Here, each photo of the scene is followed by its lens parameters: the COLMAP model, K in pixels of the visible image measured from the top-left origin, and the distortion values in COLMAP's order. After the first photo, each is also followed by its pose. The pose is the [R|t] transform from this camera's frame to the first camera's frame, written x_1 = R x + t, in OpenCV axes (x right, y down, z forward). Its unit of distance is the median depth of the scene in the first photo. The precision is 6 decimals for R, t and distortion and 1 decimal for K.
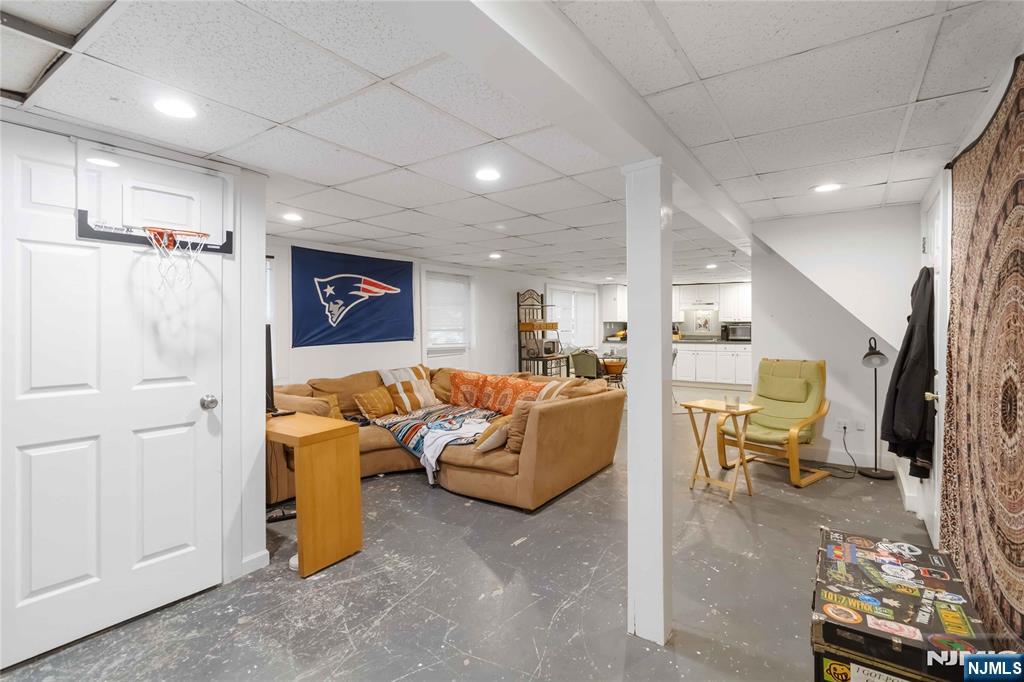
lens RADIAL K [[476.2, 0, 511.5], [0, 476.2, 330.8], [0, 0, 1]] dist [0.003455, 0.000310]
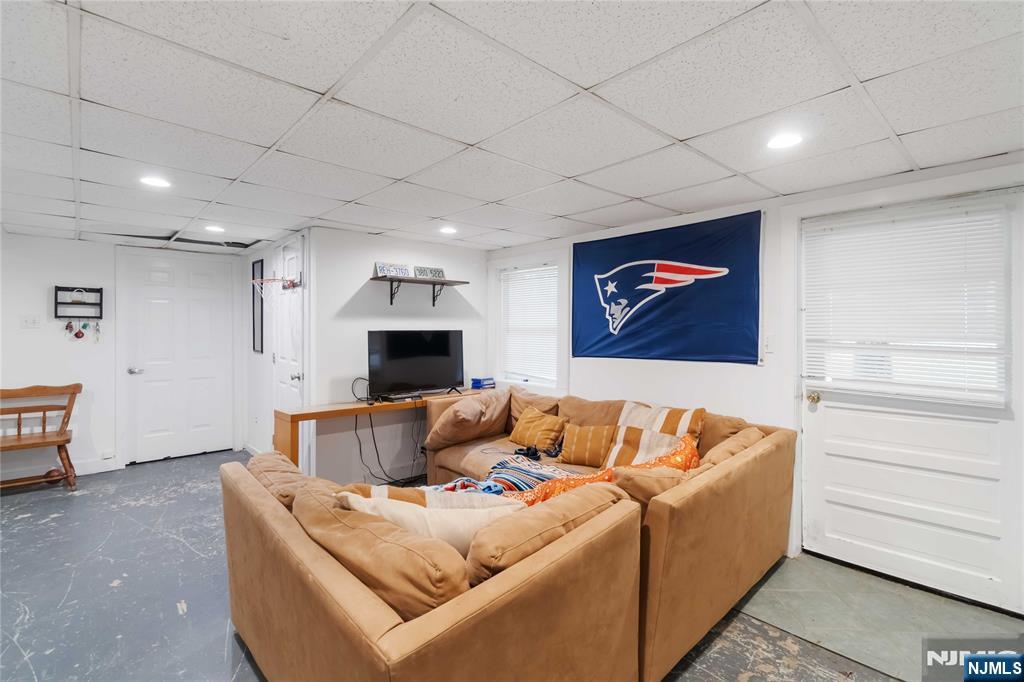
lens RADIAL K [[476.2, 0, 532.4], [0, 476.2, 328.7], [0, 0, 1]] dist [0.003455, 0.000310]
pose [[-0.201673, 0.003209, -0.979448, 0.403021], [-0.014740, 0.999871, 0.006311, -0.021135], [0.979342, 0.015710, -0.201600, 1.030188]]
